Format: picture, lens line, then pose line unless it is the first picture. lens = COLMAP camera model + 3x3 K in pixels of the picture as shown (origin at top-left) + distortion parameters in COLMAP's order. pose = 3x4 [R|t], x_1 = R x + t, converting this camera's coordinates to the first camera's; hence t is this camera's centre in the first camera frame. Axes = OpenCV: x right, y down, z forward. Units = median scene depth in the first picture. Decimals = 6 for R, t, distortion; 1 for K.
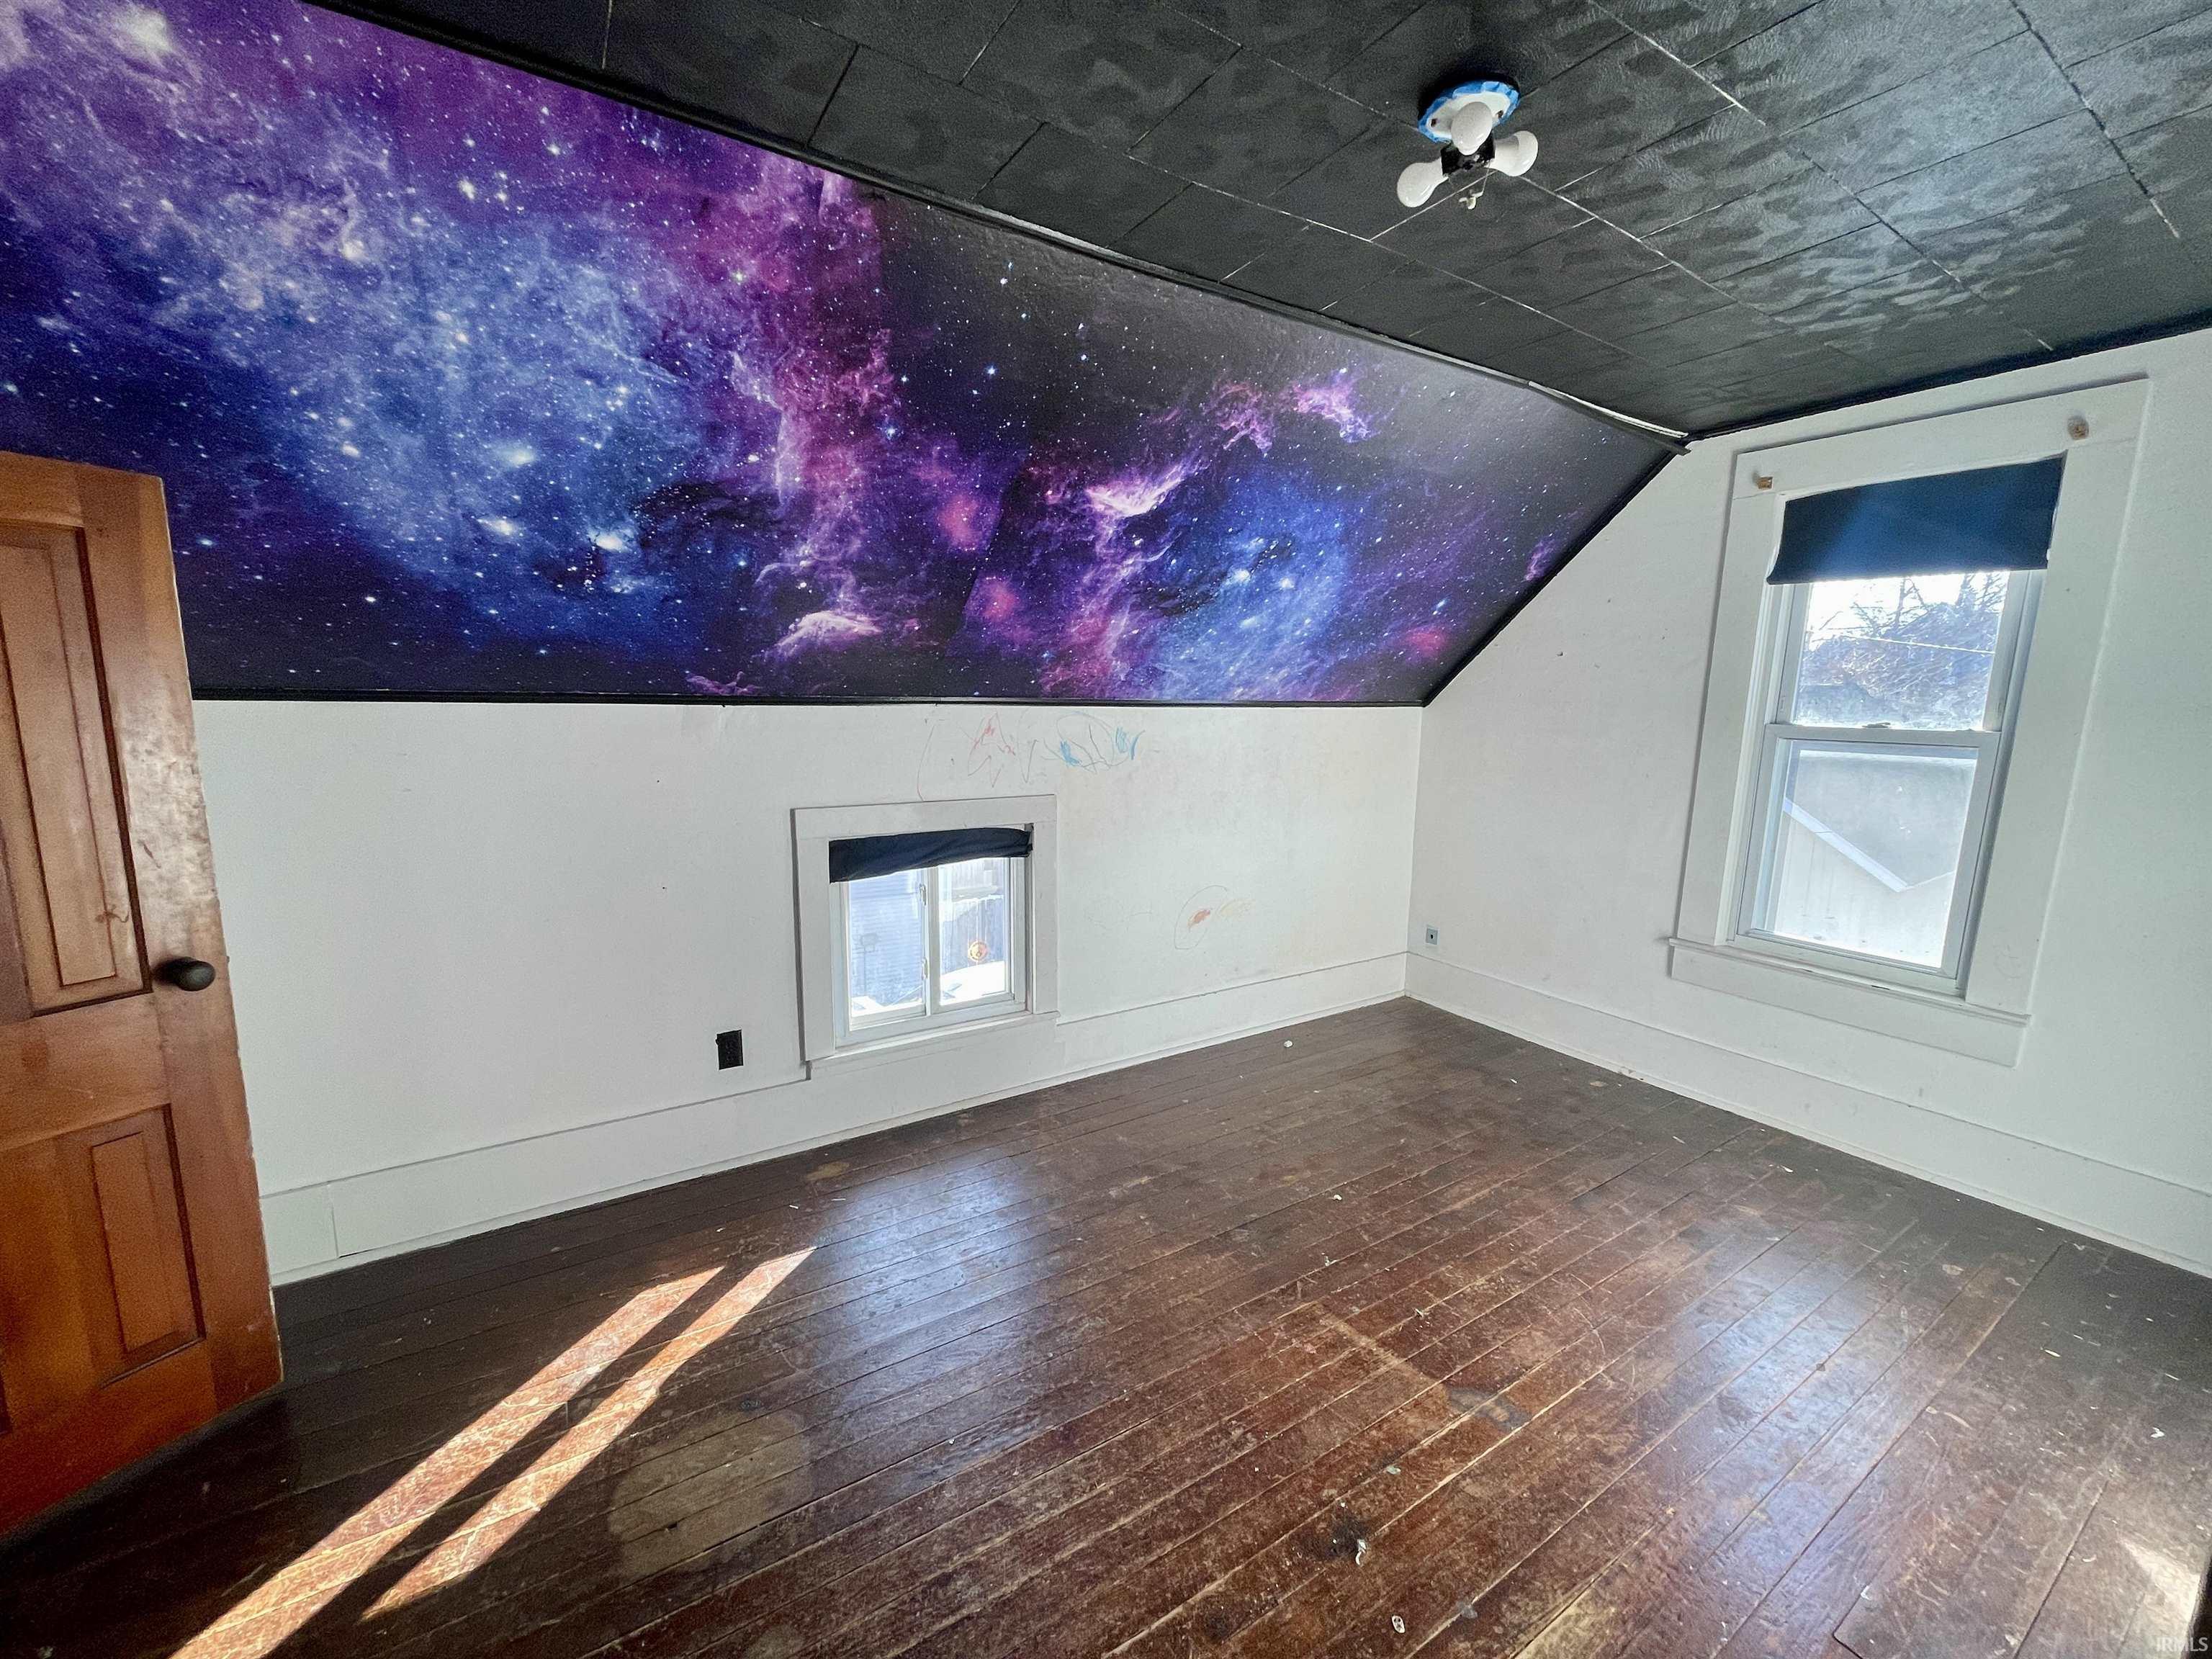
lens RADIAL K [[888.2, 0, 1098.2], [0, 888.2, 835.9], [0, 0, 1]] dist [-0.000583, 0.001875]
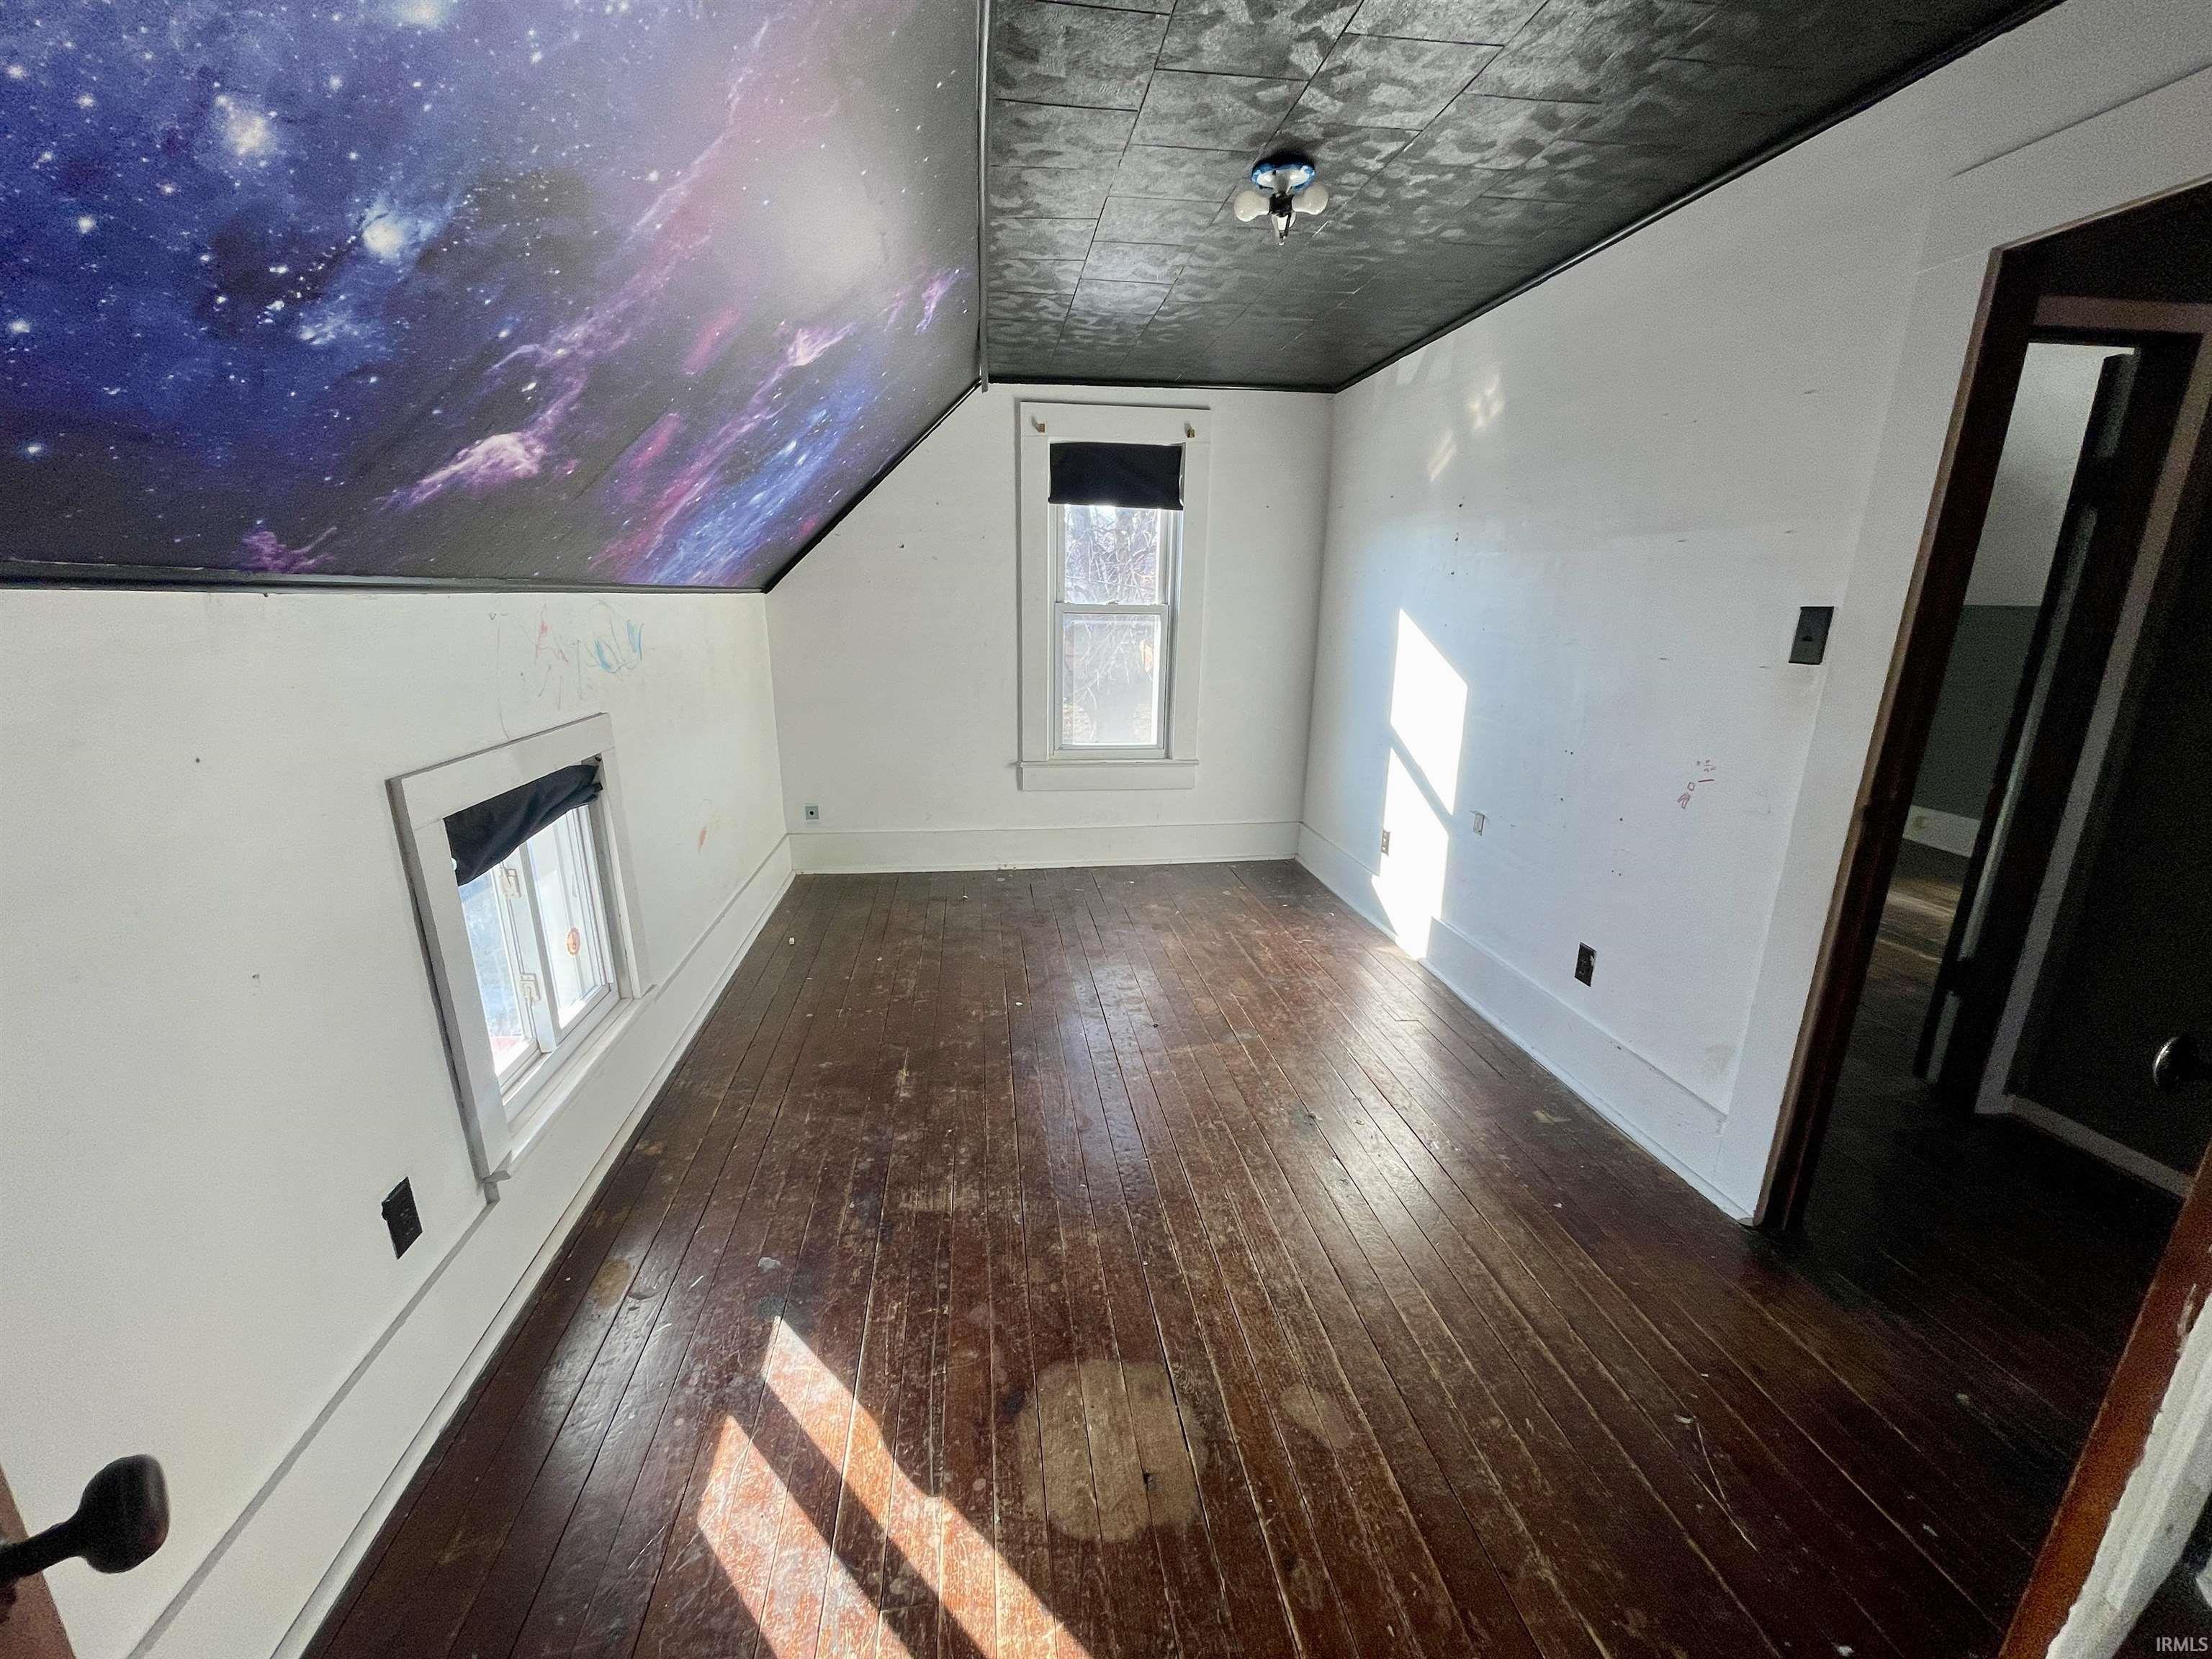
lens RADIAL K [[888.2, 0, 1096.5], [0, 888.2, 836.4], [0, 0, 1]] dist [-0.000583, 0.001875]
pose [[0.420735, -0.245698, 0.873278, -0.639716], [0.138004, 0.968756, 0.206072, -0.048887], [-0.896625, 0.033814, 0.441497, 0.334660]]
